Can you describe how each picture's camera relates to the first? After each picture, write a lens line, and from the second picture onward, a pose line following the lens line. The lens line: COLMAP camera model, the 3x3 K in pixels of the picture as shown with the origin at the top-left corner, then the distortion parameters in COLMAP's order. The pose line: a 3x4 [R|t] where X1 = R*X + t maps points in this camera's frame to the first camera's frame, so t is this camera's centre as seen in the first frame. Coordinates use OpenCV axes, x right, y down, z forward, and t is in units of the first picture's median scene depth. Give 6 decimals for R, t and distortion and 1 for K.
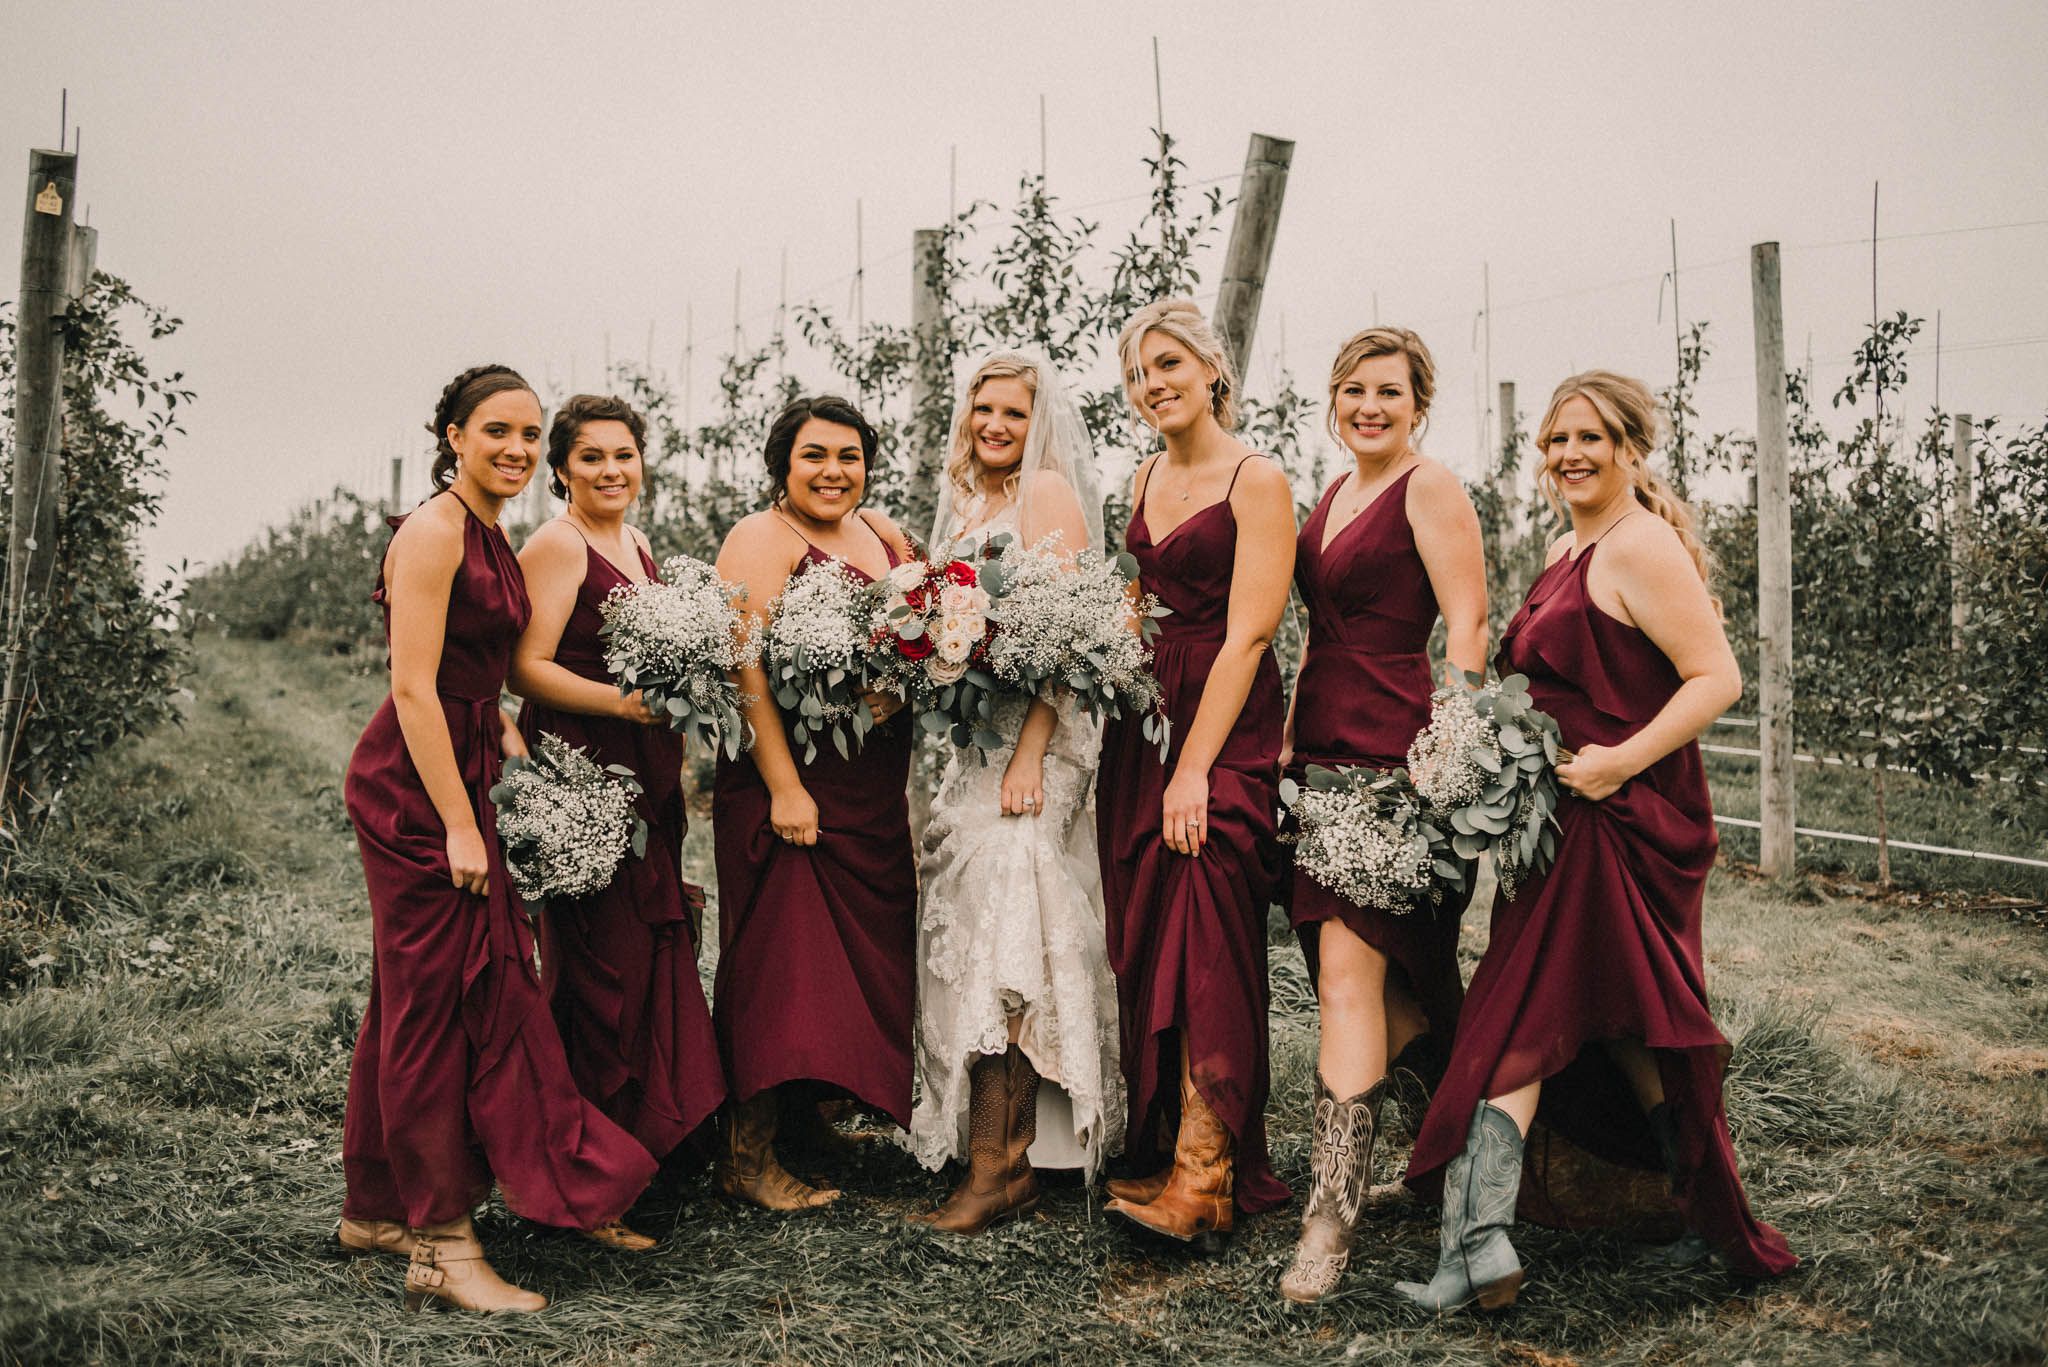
lens RADIAL K [[2080.9, 0, 1049.3], [0, 2080.9, 678.8], [0, 0, 1]] dist [-0.092266, 0.133772]
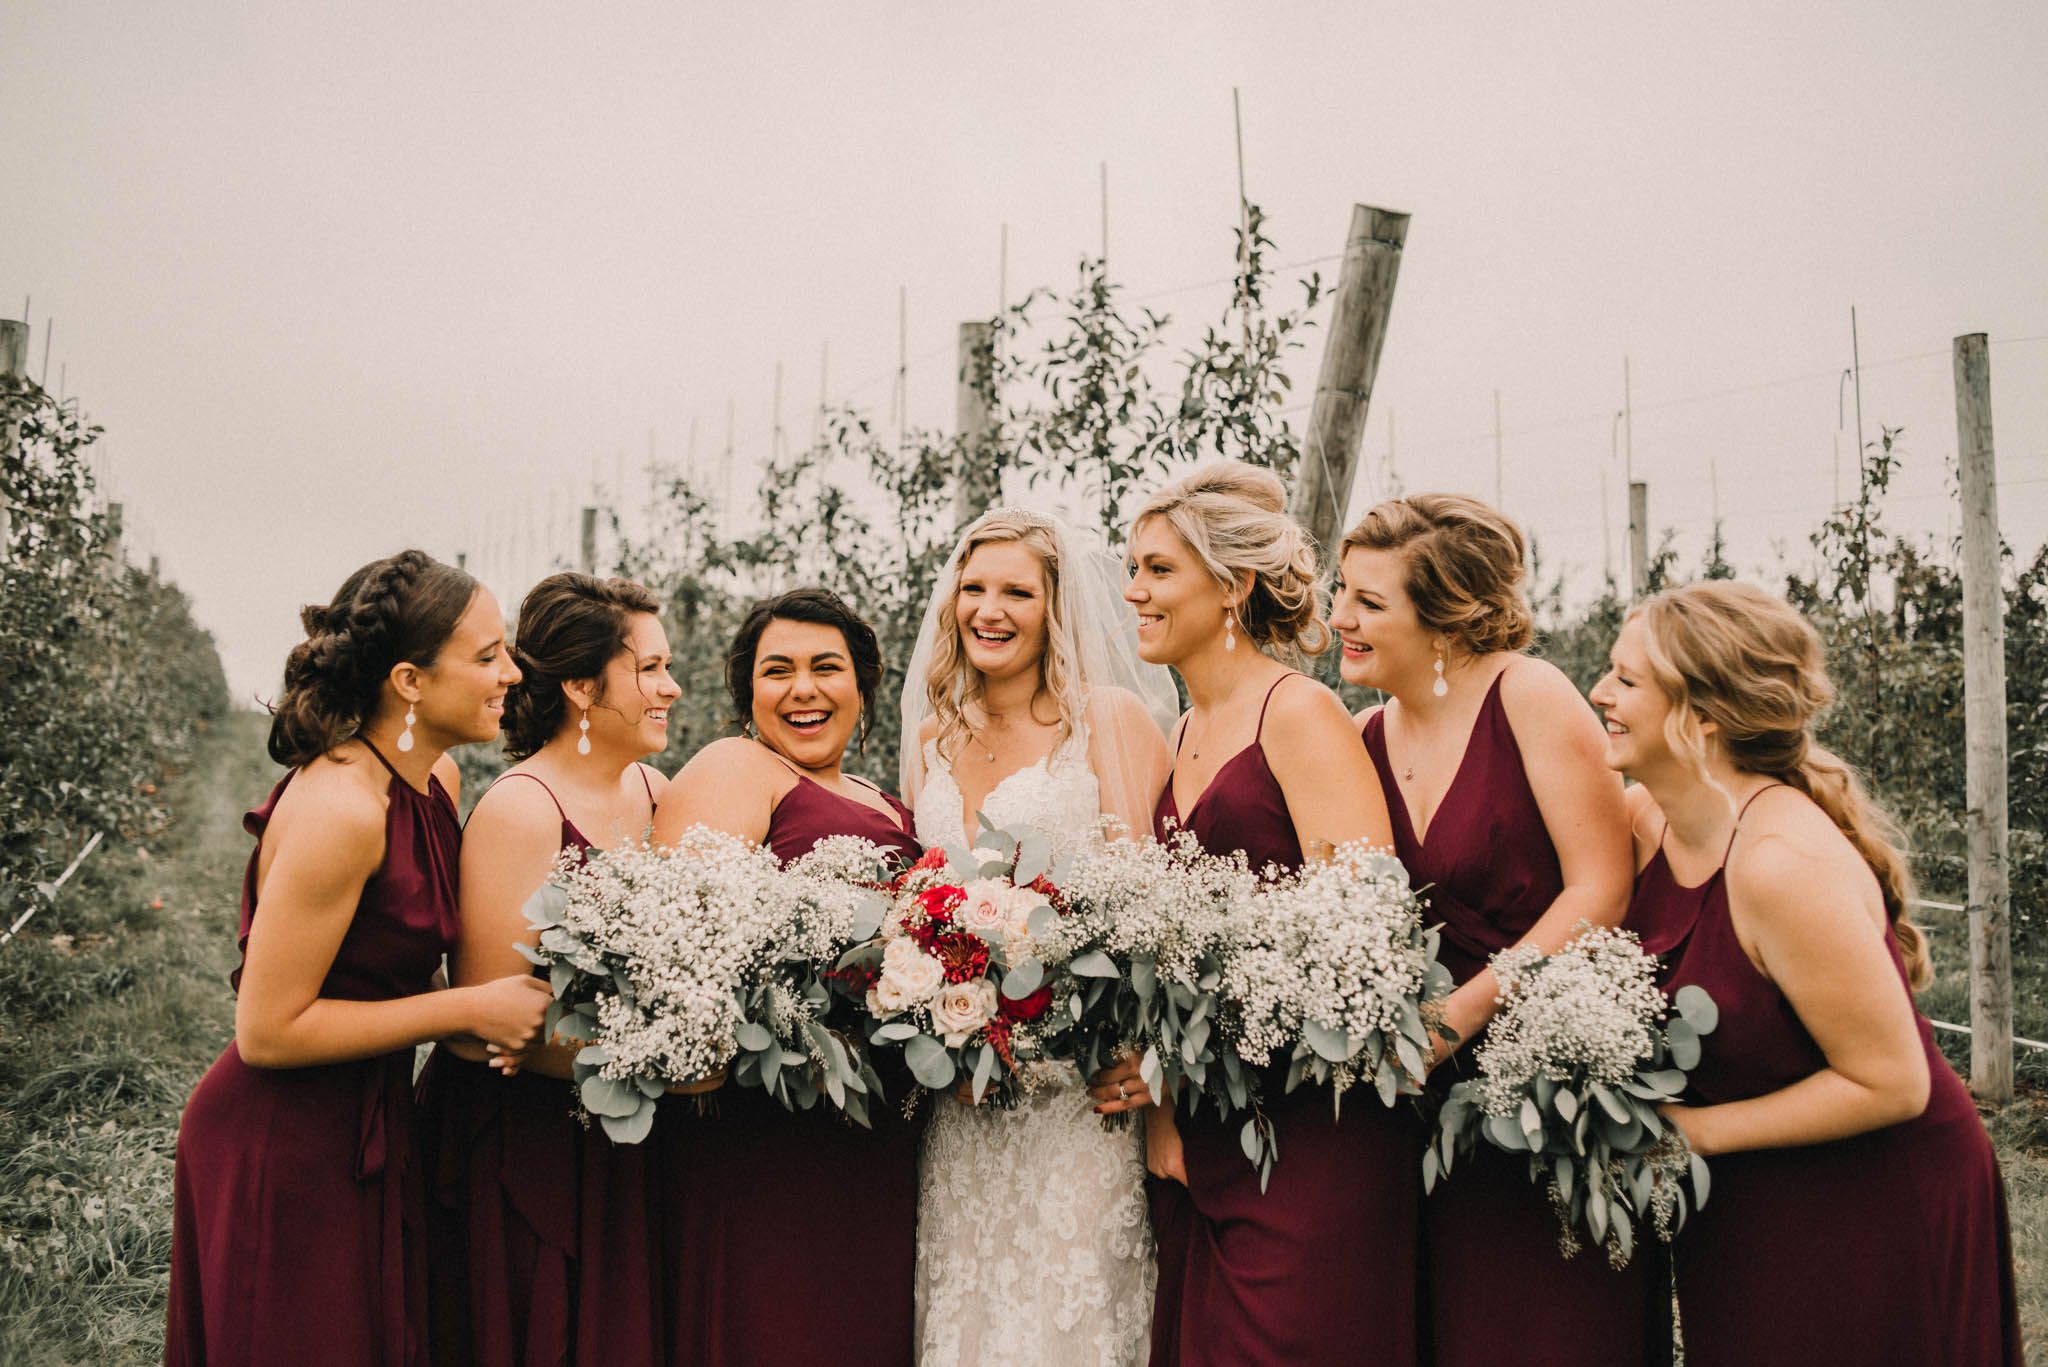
lens RADIAL K [[2108.4, 0, 1050.7], [0, 2108.4, 686.4], [0, 0, 1]] dist [-0.088143, 0.133246]
pose [[0.998858, 0.005007, -0.047518, 0.016455], [-0.006795, 0.999273, -0.037523, -0.038944], [0.047296, 0.037803, 0.998165, 0.160953]]
